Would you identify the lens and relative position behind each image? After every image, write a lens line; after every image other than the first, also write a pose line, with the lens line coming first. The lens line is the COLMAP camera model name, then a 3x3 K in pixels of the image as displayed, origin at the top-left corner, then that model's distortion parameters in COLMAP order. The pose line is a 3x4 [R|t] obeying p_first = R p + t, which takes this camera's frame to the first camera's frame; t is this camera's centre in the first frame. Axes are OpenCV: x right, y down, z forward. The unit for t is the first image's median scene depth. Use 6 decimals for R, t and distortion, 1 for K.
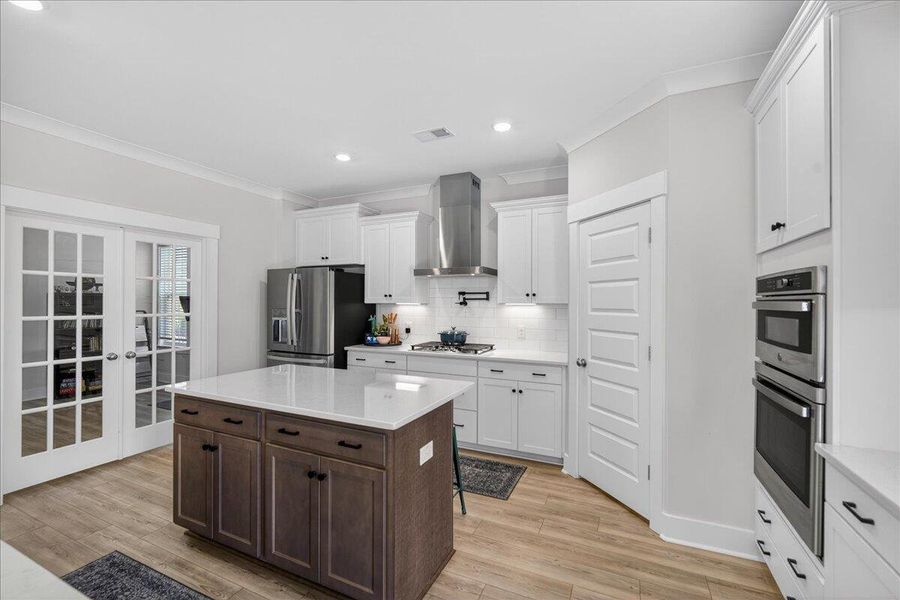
lens RADIAL K [[389.7, 0, 442.1], [0, 389.7, 301.6], [0, 0, 1]] dist [-0.010695, 0.001707]
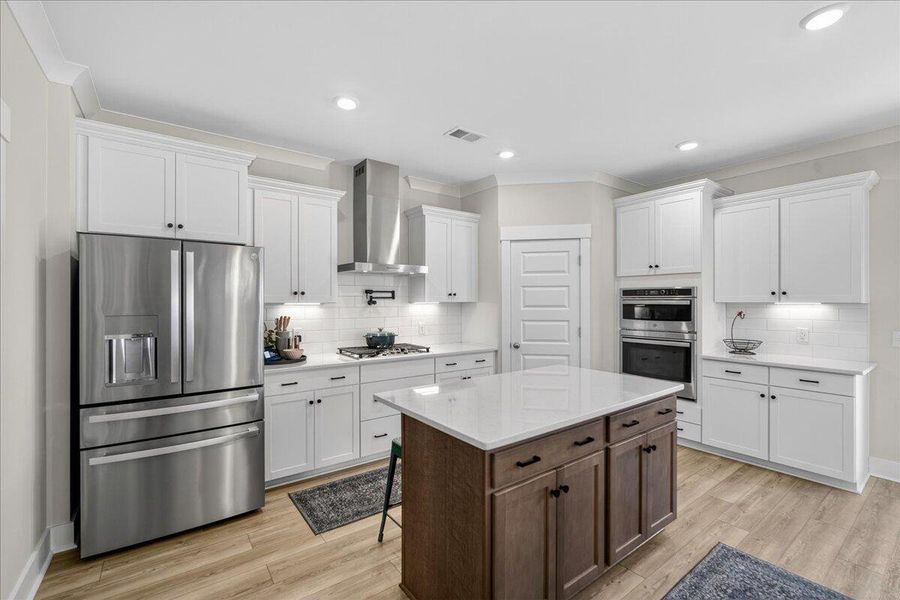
lens RADIAL K [[389.7, 0, 448.2], [0, 389.7, 300.0], [0, 0, 1]] dist [-0.010695, 0.001707]
pose [[0.463761, -0.001942, 0.885958, -0.904934], [0.000879, 0.999998, 0.001732, -0.004200], [-0.885960, -0.000025, 0.463762, 0.550926]]
